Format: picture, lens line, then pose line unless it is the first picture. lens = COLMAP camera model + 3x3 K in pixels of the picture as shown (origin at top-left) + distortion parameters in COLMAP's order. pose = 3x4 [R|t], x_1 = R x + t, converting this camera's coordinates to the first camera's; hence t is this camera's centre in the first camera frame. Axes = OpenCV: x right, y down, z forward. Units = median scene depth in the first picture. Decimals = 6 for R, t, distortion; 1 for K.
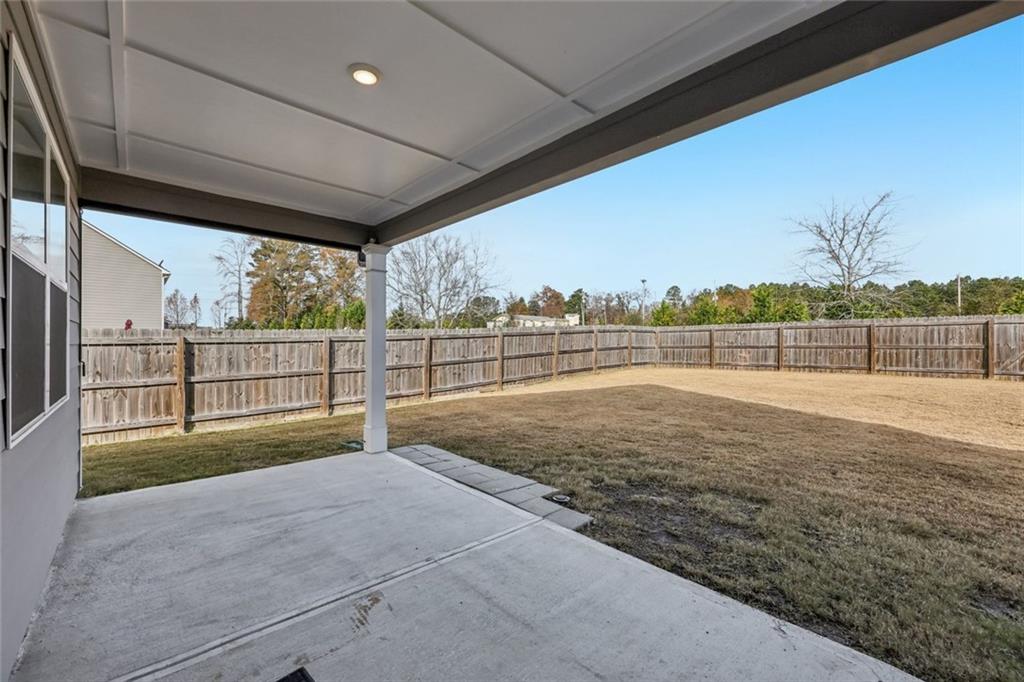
lens RADIAL K [[416.4, 0, 504.3], [0, 416.4, 341.5], [0, 0, 1]] dist [-0.001237, 0.000172]
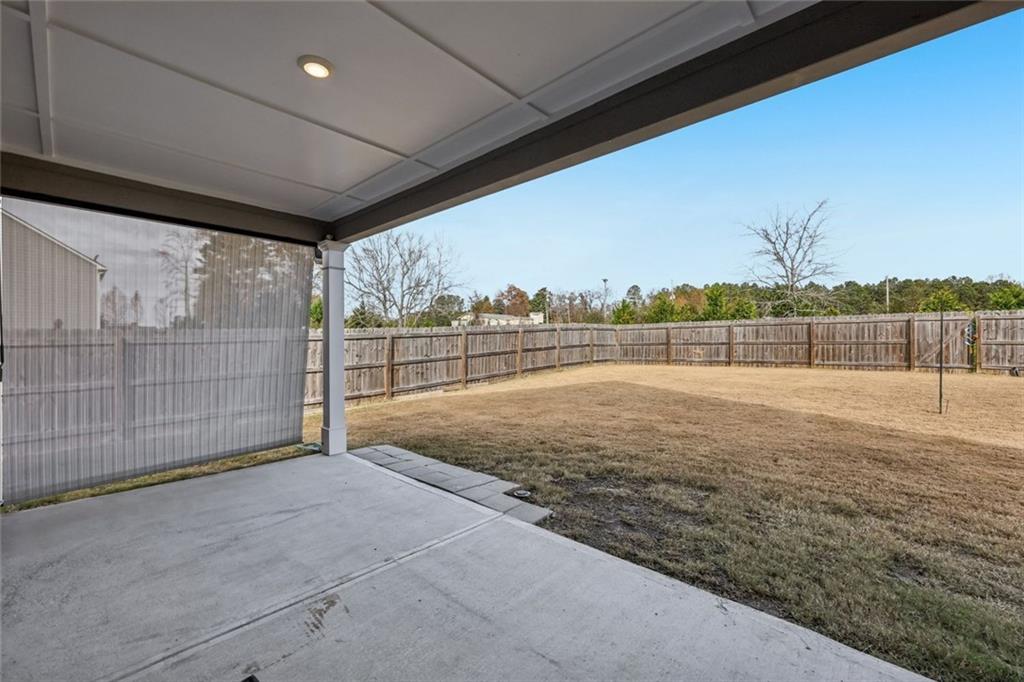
lens RADIAL K [[416.4, 0, 505.7], [0, 416.4, 340.5], [0, 0, 1]] dist [-0.001237, 0.000172]
pose [[0.996203, -0.006601, 0.086811, 0.003152], [0.006539, 0.999978, 0.001000, 0.000511], [-0.086816, -0.000428, 0.996224, -0.002277]]
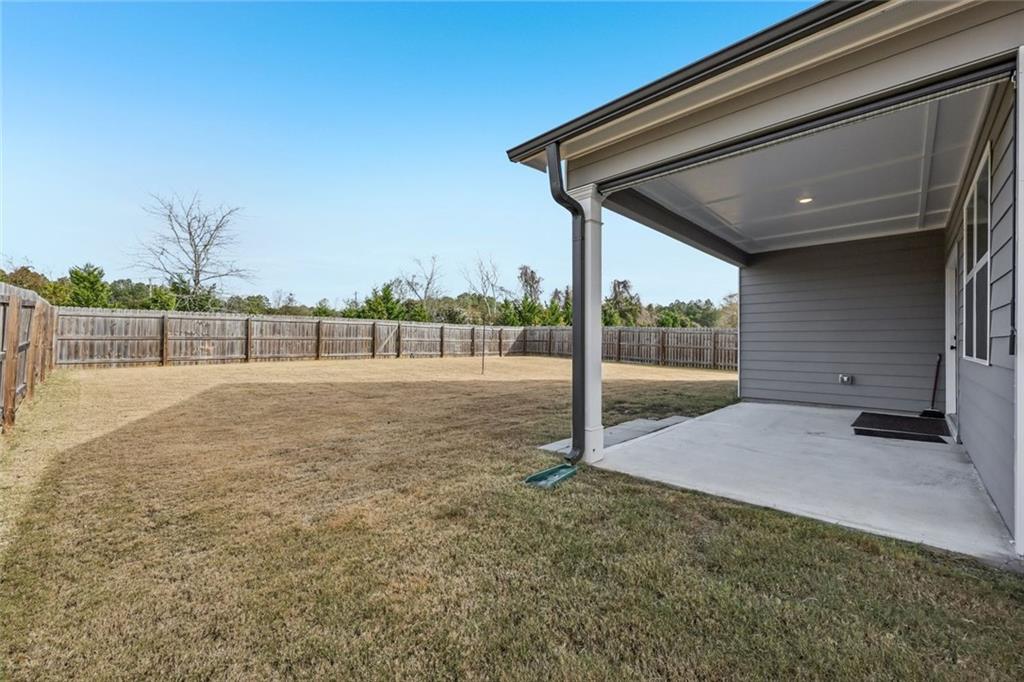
lens RADIAL K [[416.4, 0, 503.2], [0, 416.4, 339.3], [0, 0, 1]] dist [-0.001237, 0.000172]
pose [[-0.078255, 0.000124, 0.996933, -0.432102], [-0.014077, 0.999900, -0.001230, 0.007241], [-0.996834, -0.014130, -0.078245, 0.519672]]
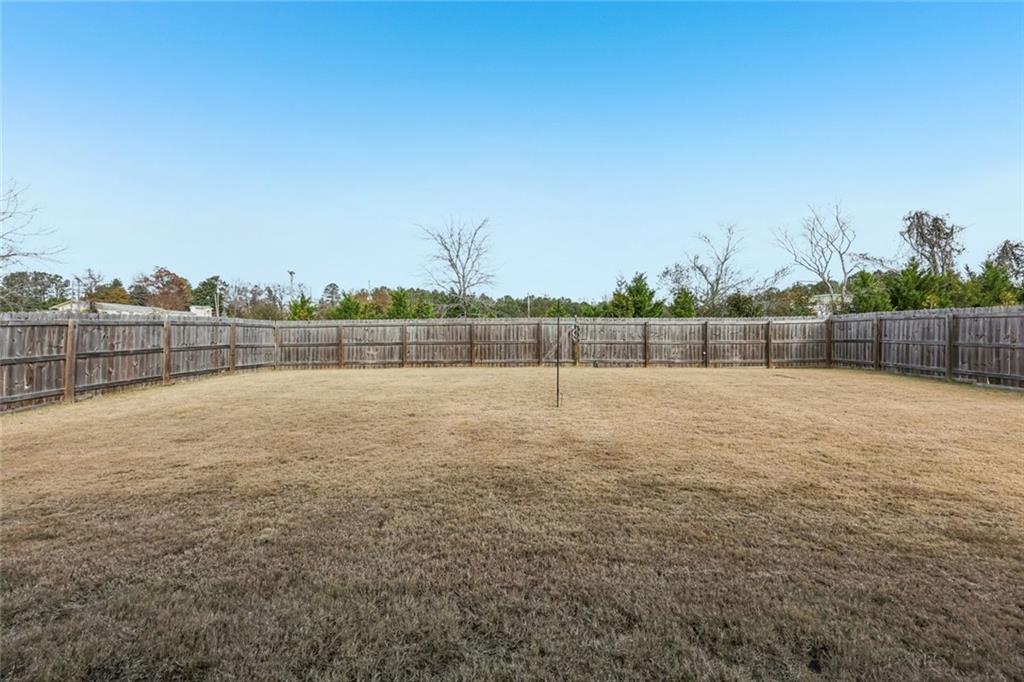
lens RADIAL K [[416.4, 0, 519.2], [0, 416.4, 341.3], [0, 0, 1]] dist [-0.001237, 0.000172]
pose [[0.692756, -0.005928, 0.721148, 0.145953], [0.004035, 0.999982, 0.004343, 0.004238], [-0.721161, -0.000099, 0.692768, 0.114476]]
